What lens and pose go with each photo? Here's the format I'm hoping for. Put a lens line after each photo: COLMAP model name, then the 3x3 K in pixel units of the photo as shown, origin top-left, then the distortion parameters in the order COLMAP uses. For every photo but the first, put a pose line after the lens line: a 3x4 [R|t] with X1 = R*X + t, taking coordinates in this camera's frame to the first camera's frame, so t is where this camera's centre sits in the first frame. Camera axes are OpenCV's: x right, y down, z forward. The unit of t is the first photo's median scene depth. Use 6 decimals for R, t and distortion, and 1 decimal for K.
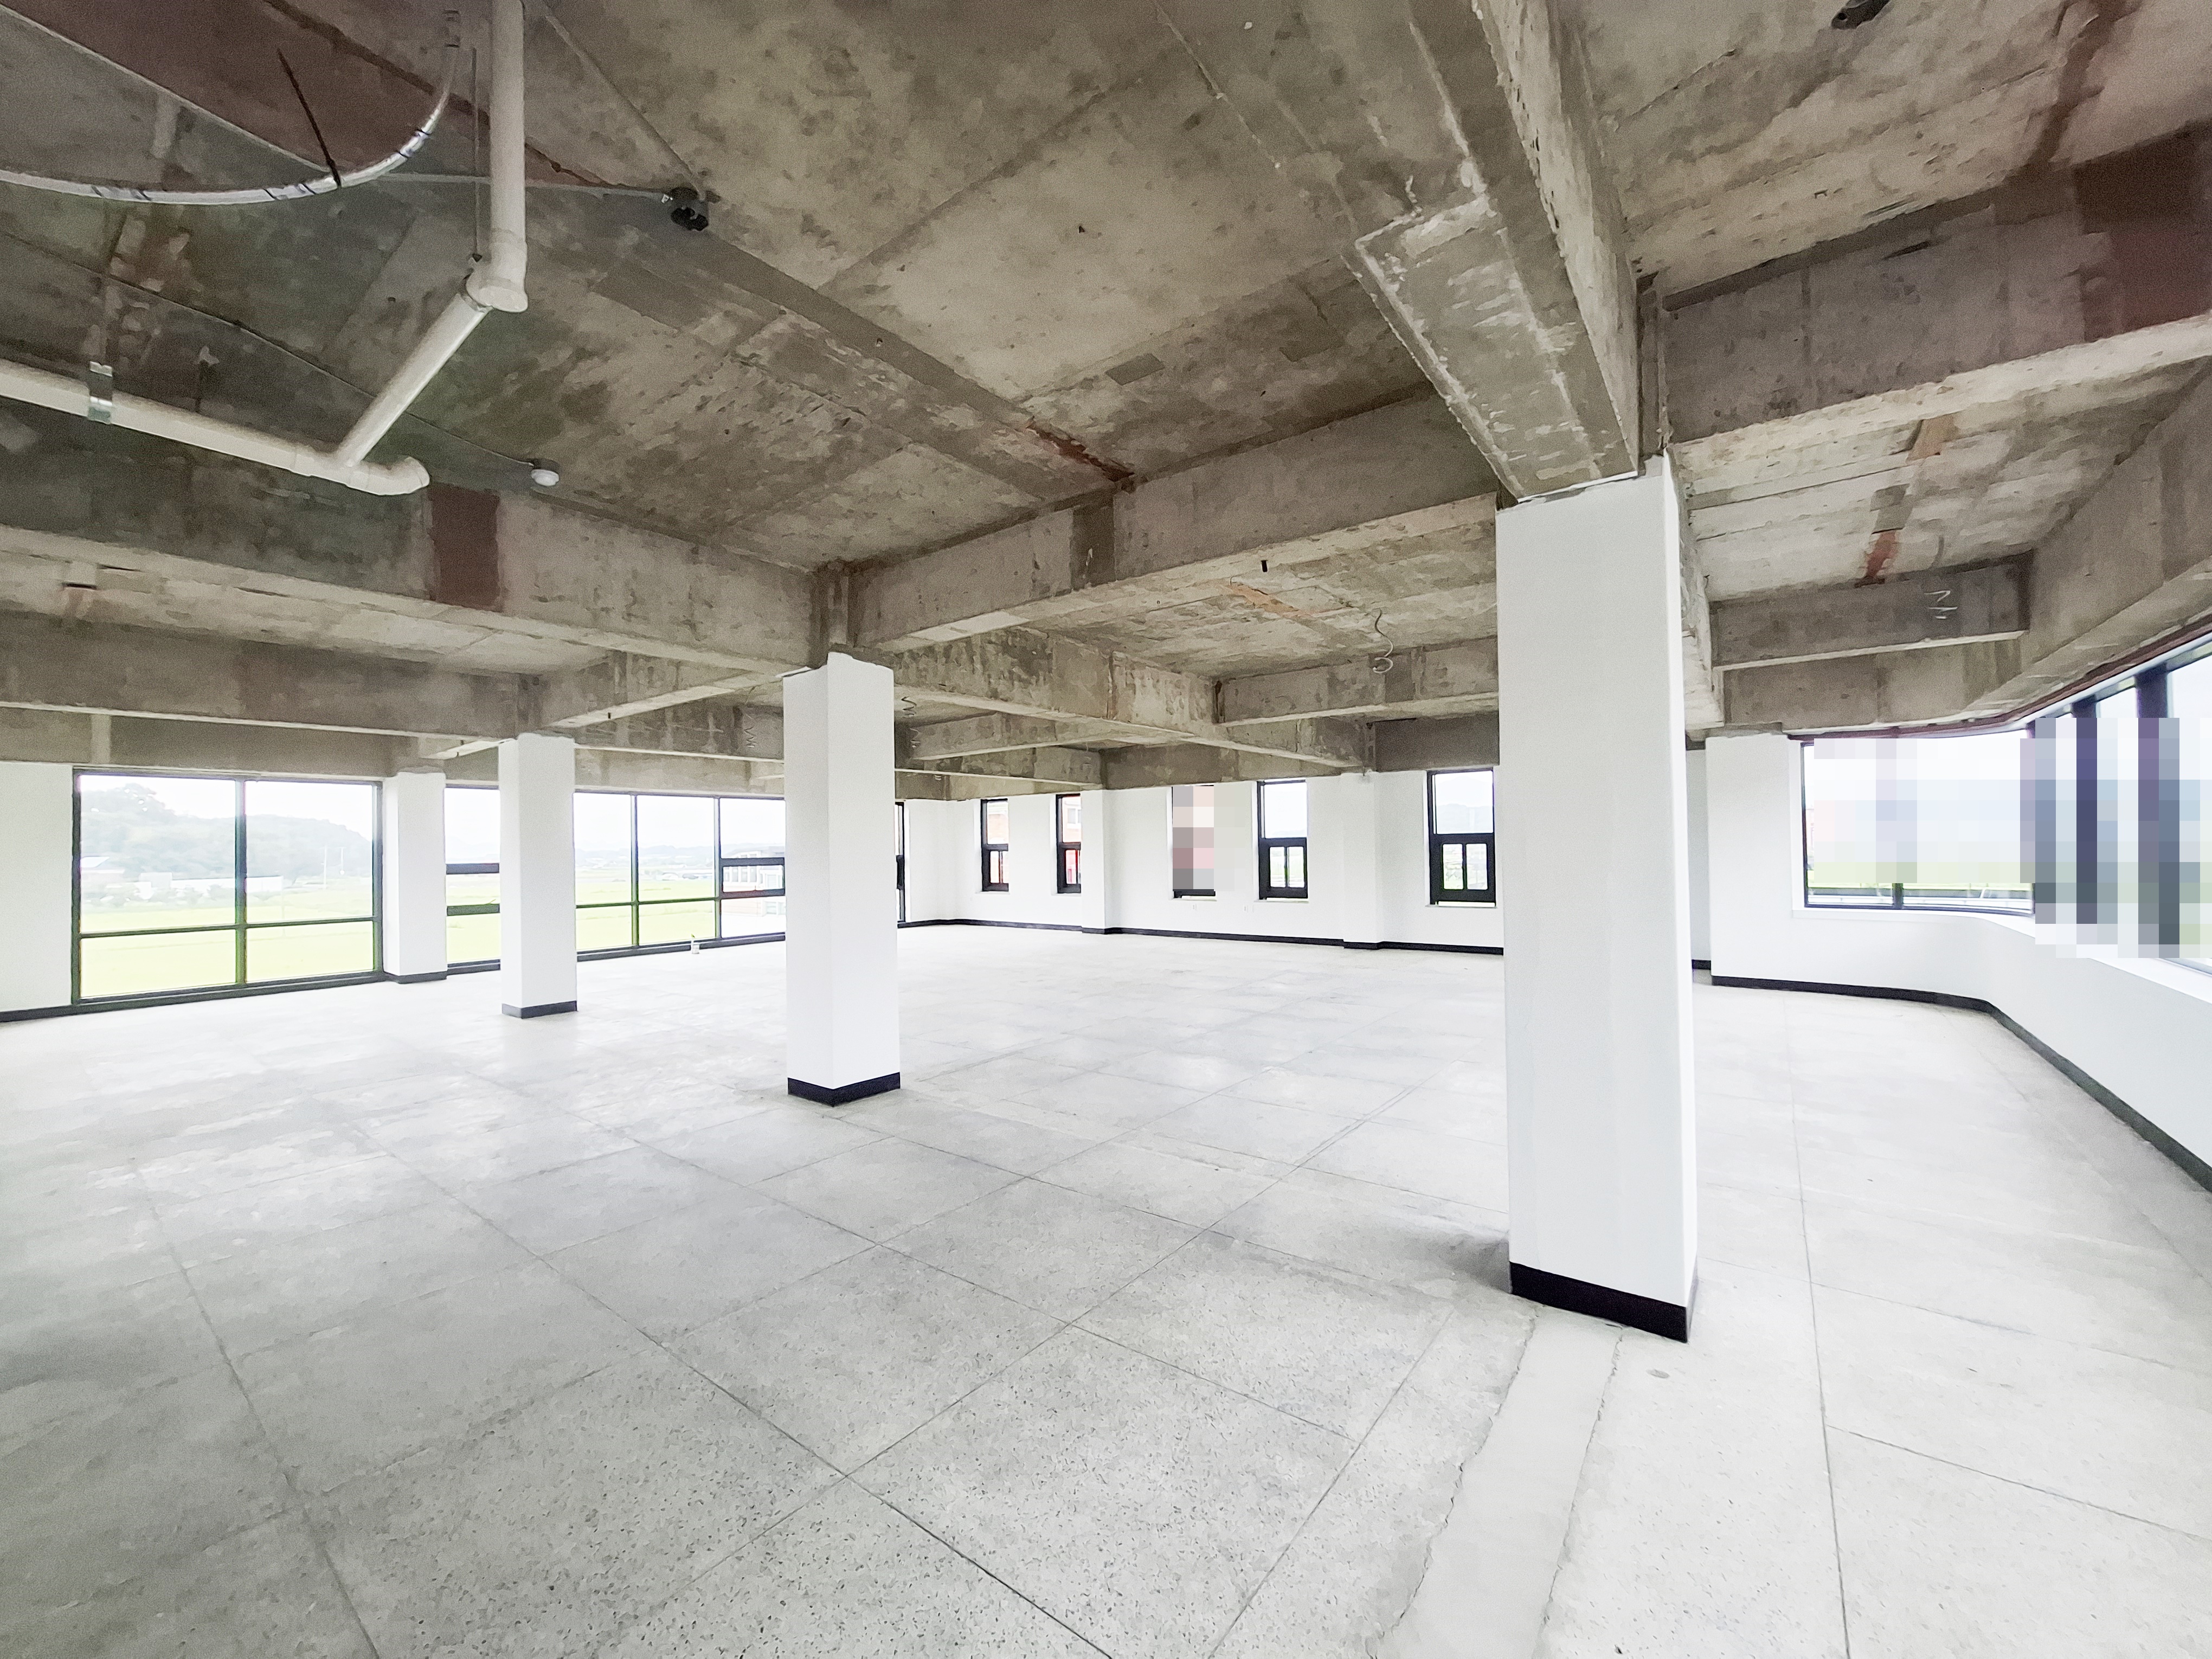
lens RADIAL K [[865.7, 0, 1100.9], [0, 865.7, 833.5], [0, 0, 1]] dist [-0.017832, 0.003465]
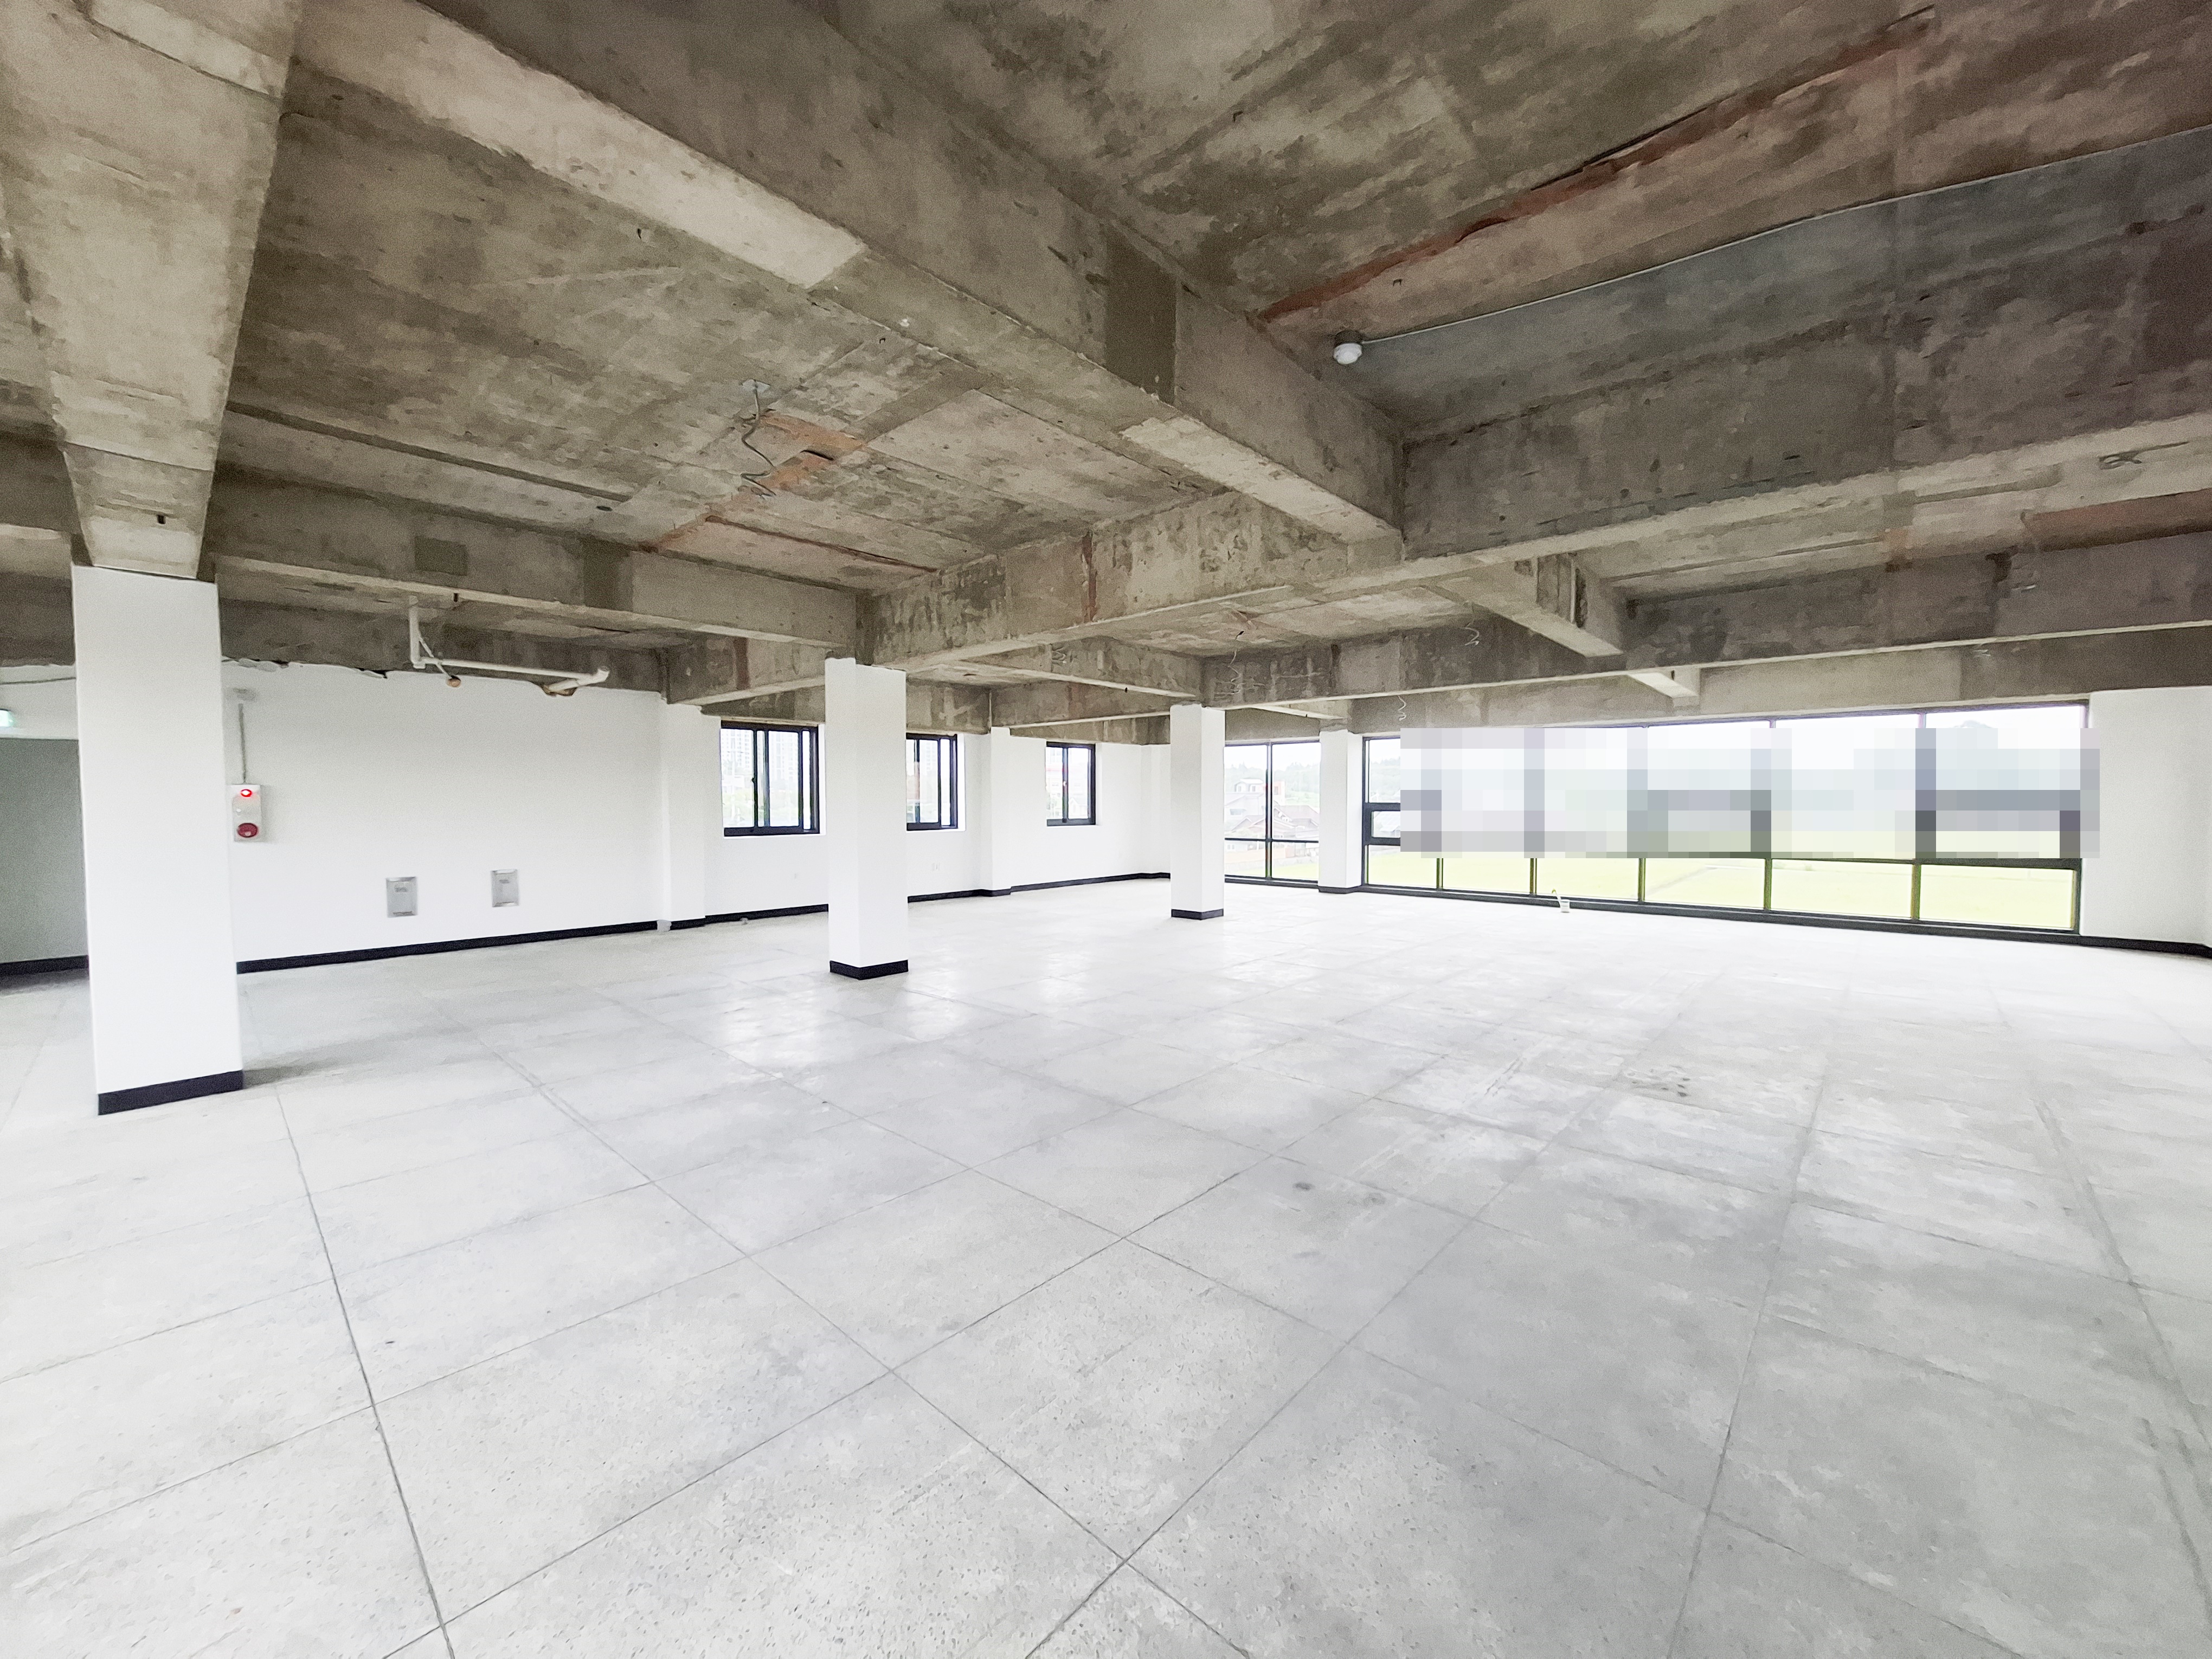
lens RADIAL K [[865.7, 0, 1100.9], [0, 865.7, 833.5], [0, 0, 1]] dist [-0.017832, 0.003465]
pose [[-0.075944, 0.056077, -0.995534, 0.737722], [0.021323, 0.998280, 0.054605, 0.006445], [0.996884, -0.017081, -0.077010, 1.051681]]
